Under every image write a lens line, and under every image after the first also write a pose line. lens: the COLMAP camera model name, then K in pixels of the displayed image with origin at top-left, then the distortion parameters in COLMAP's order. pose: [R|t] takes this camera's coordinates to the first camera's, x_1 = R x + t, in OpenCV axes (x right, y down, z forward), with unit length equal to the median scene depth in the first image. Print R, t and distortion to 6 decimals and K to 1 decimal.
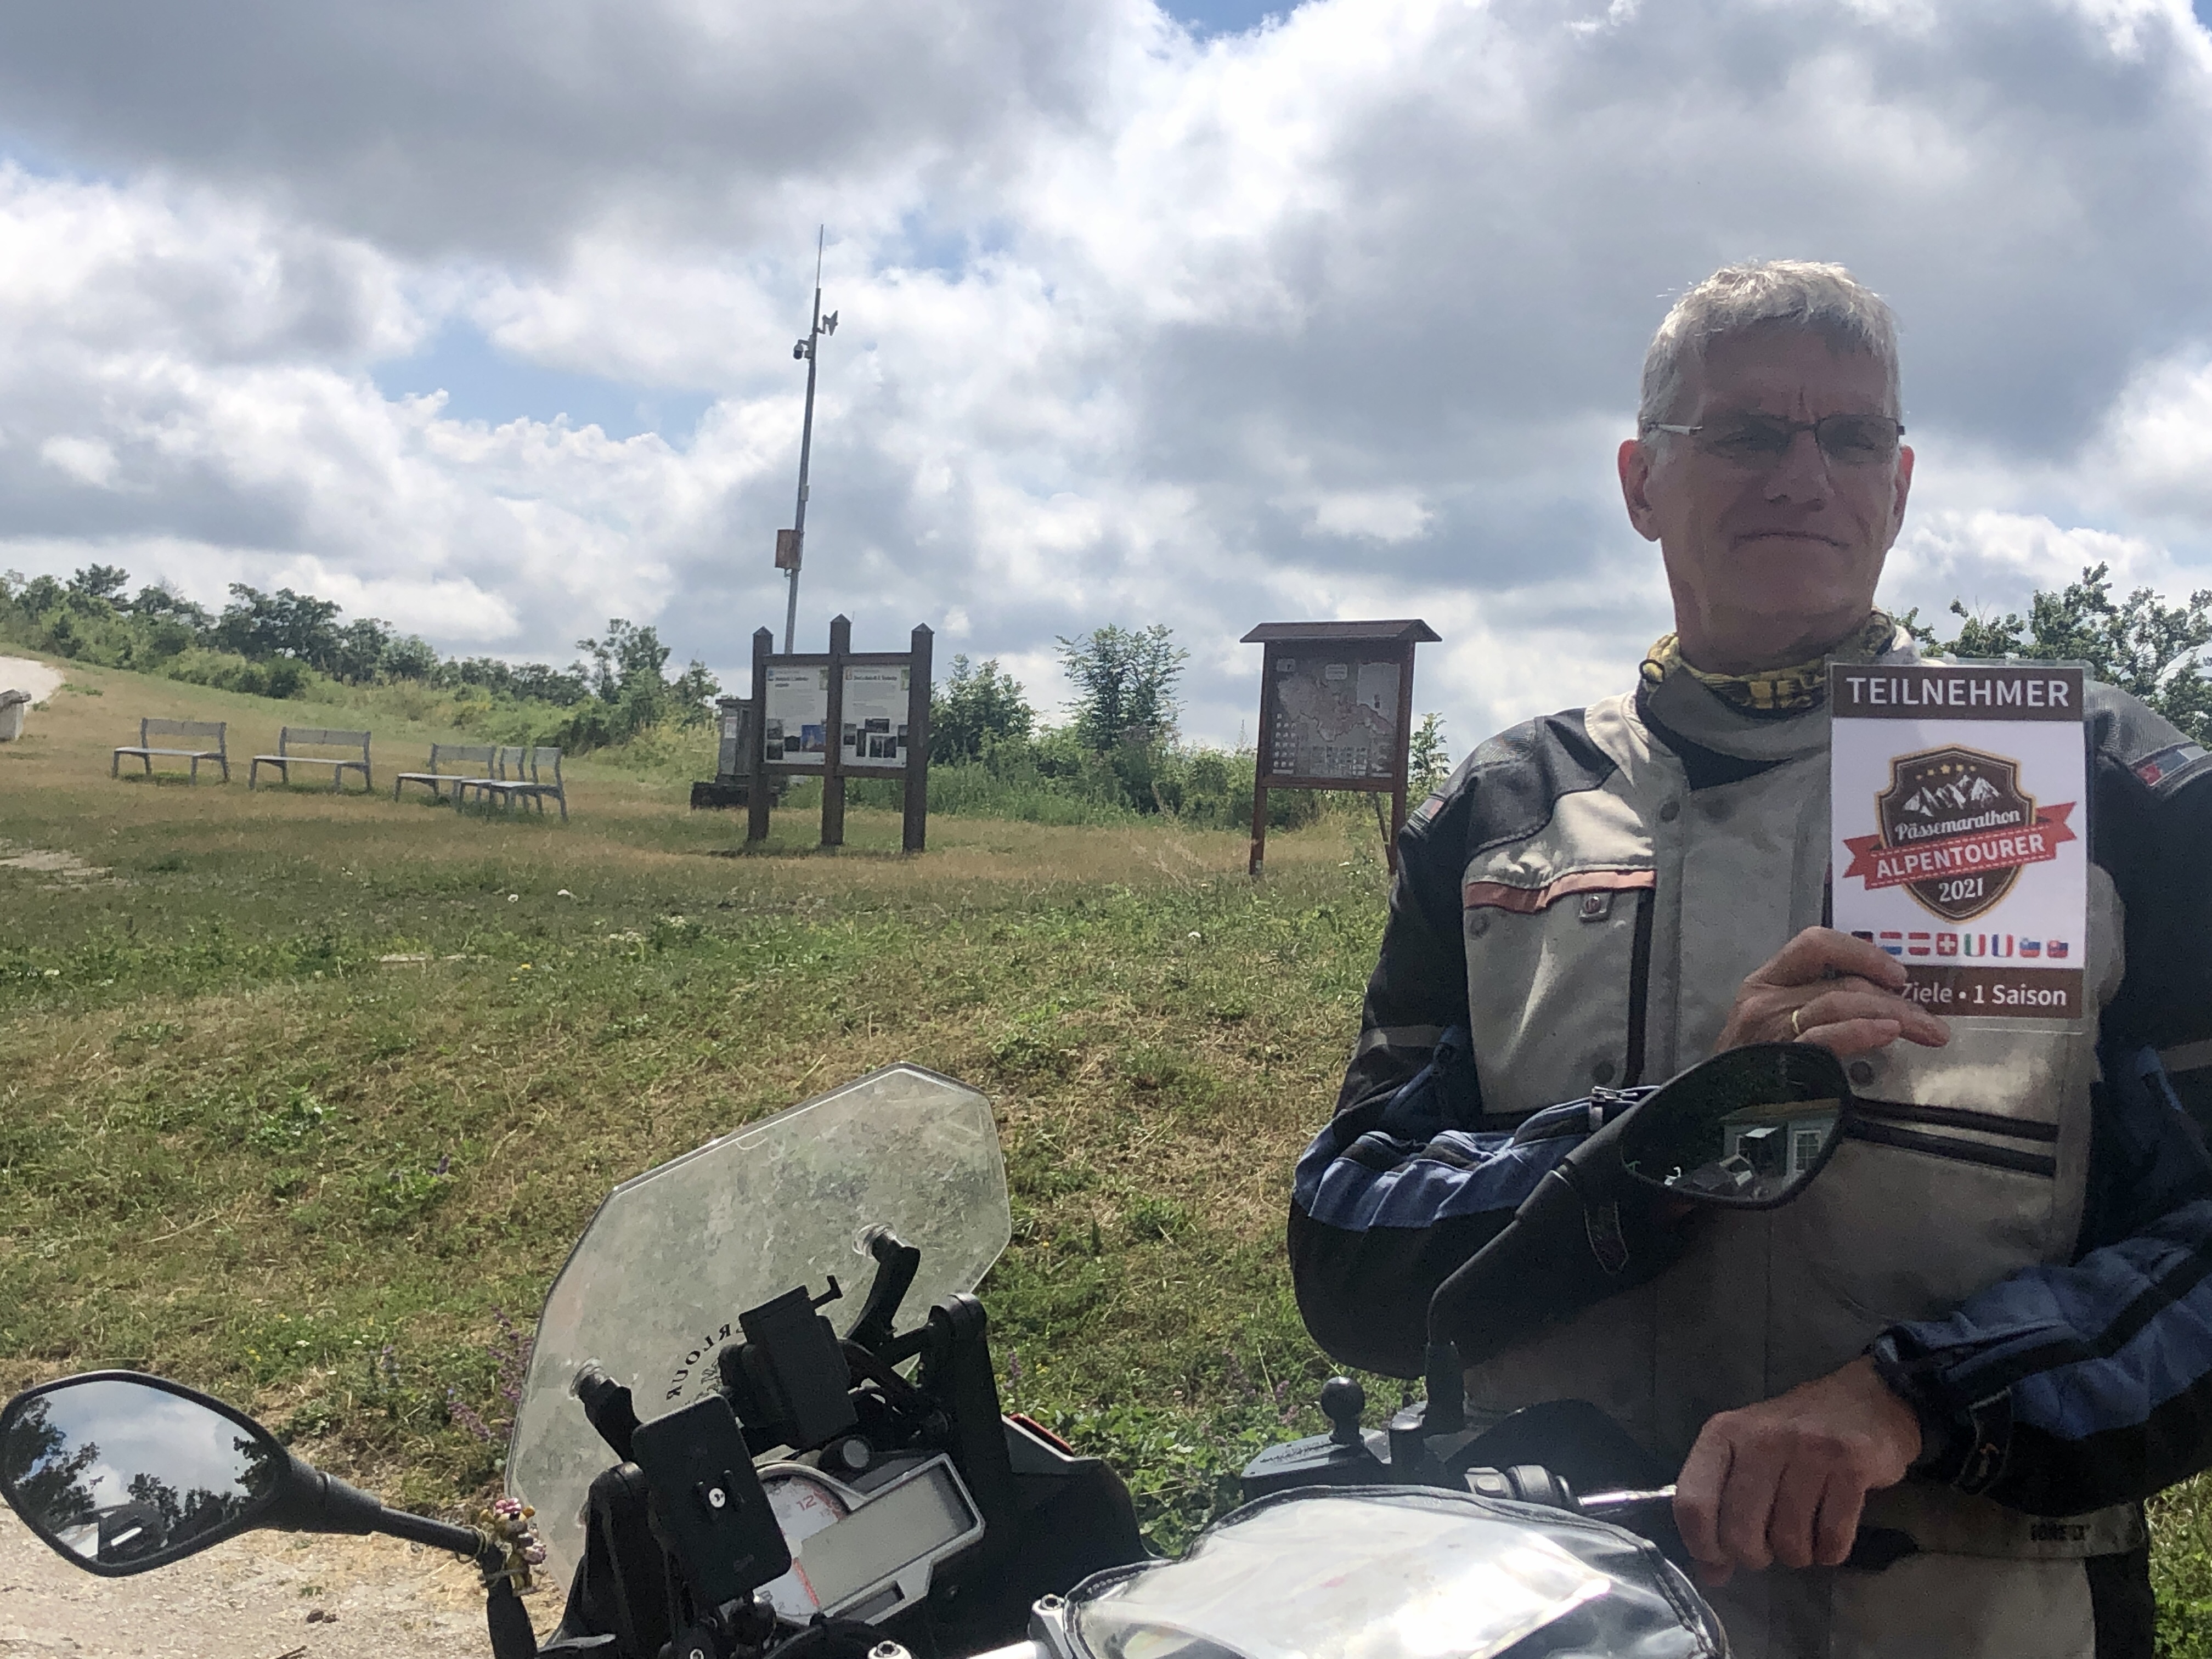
lens RADIAL K [[2927.6, 0, 1106.0], [0, 2927.6, 829.5], [0, 0, 1]] dist [0.014032, 0.005562]
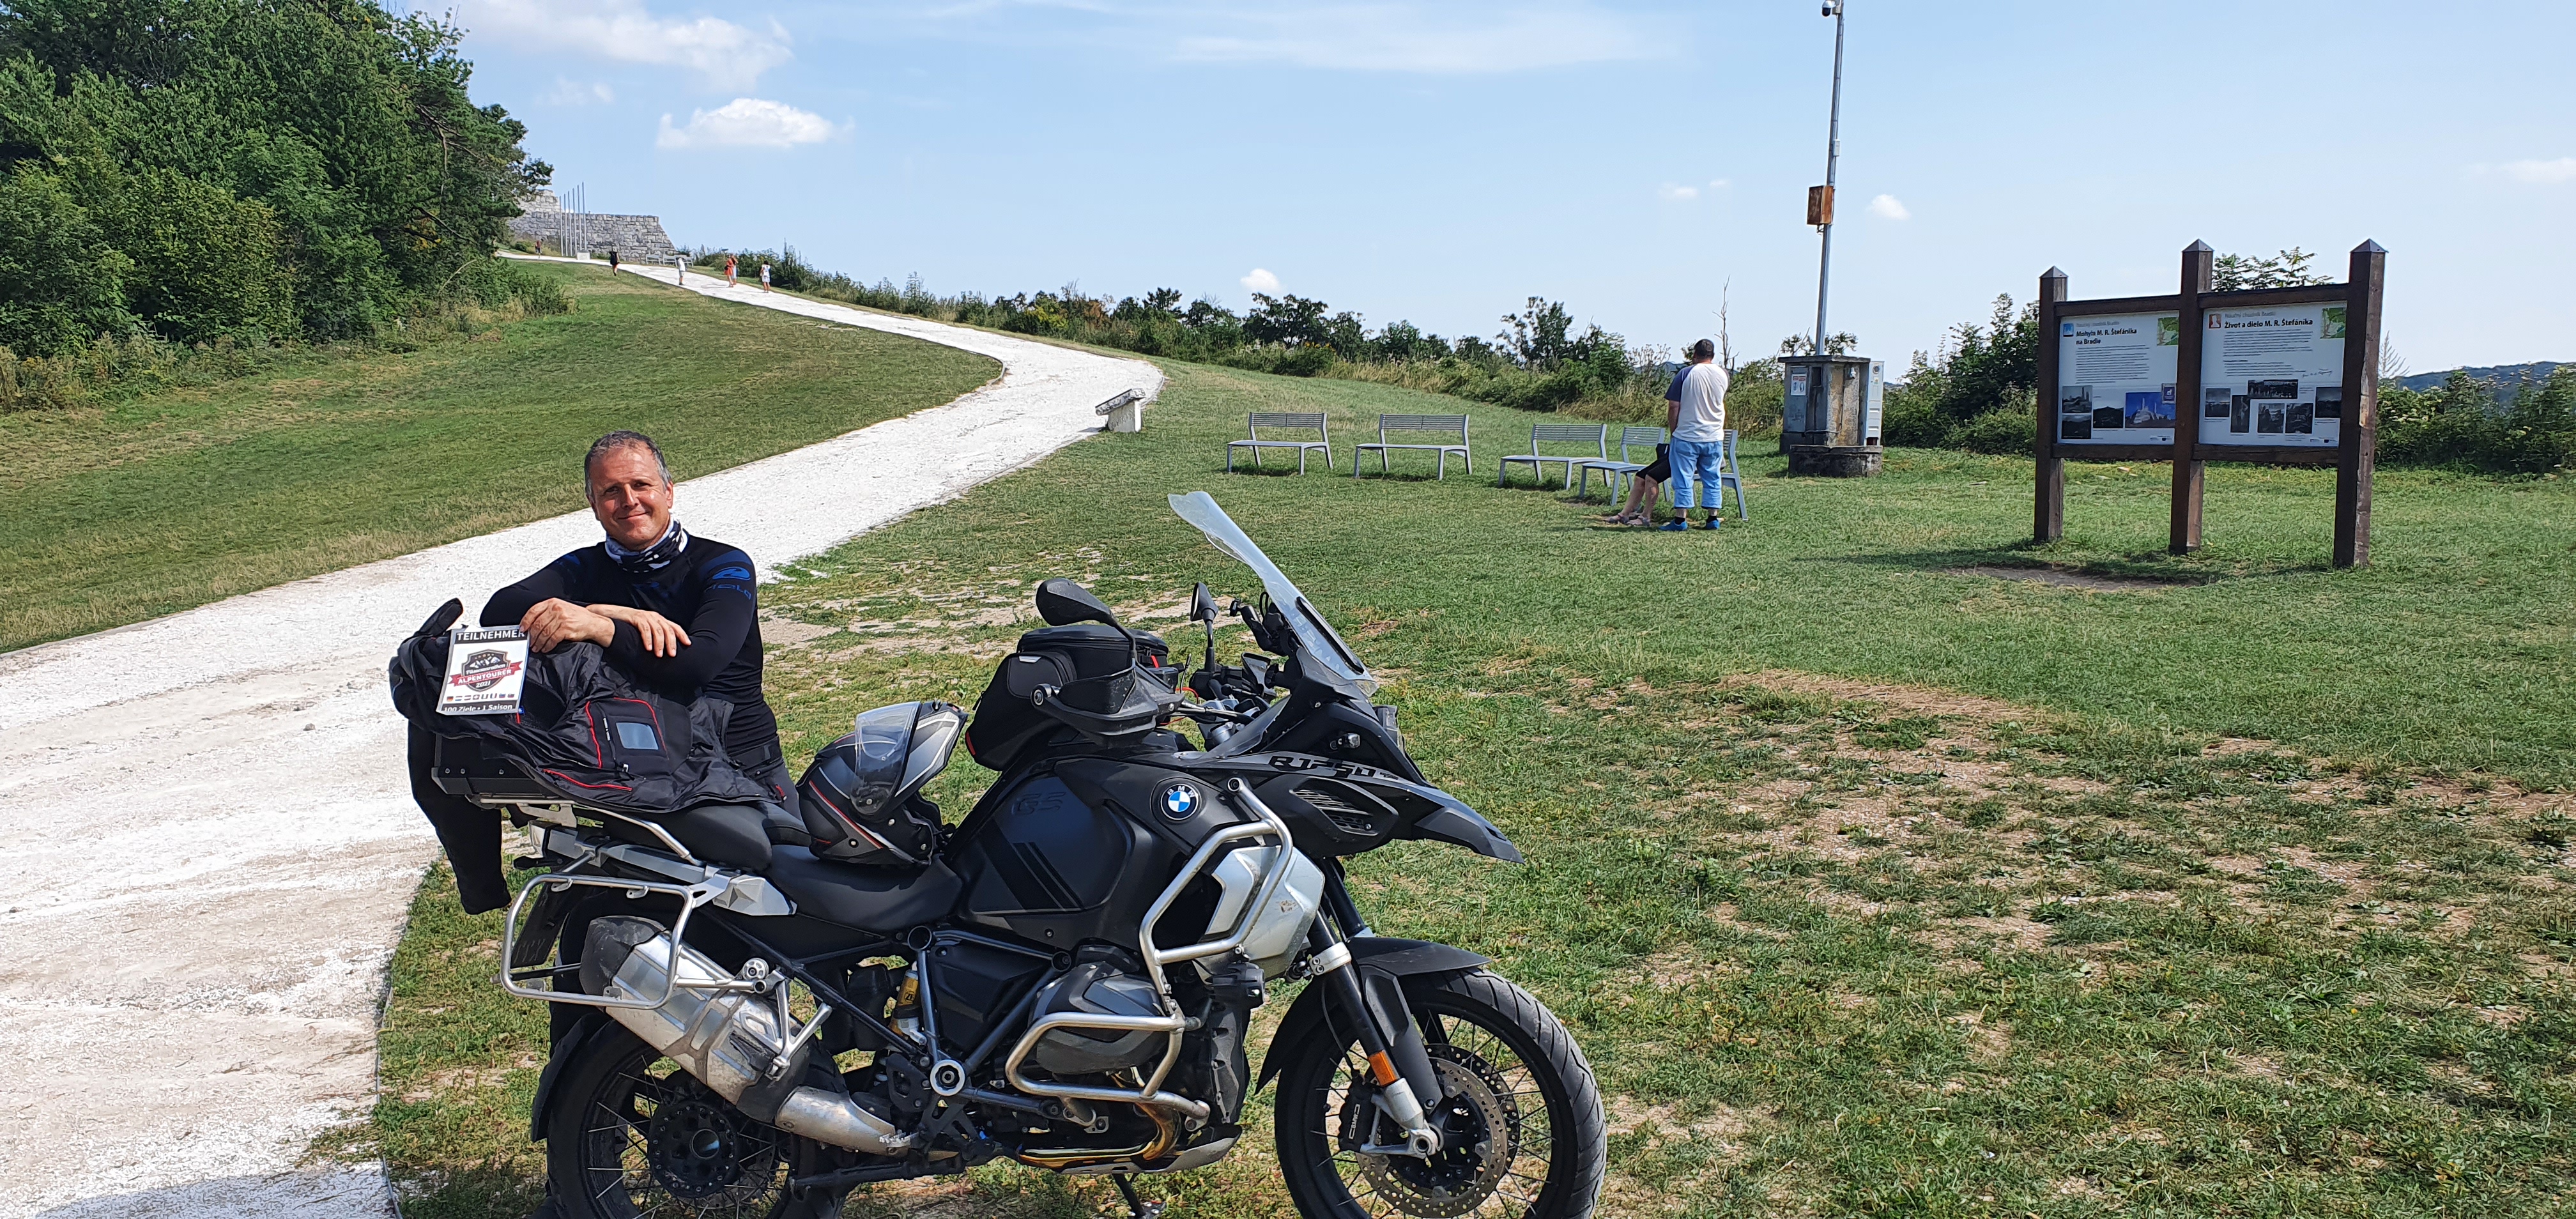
lens RADIAL K [[1965.2, 0, 1288.0], [0, 1965.2, 609.5], [0, 0, 1]] dist [-0.004451, -0.003420]
pose [[0.962686, -0.029692, -0.268988, -0.175692], [0.052707, 0.995500, 0.078746, -0.030762], [0.265439, -0.089985, 0.959919, 0.439944]]
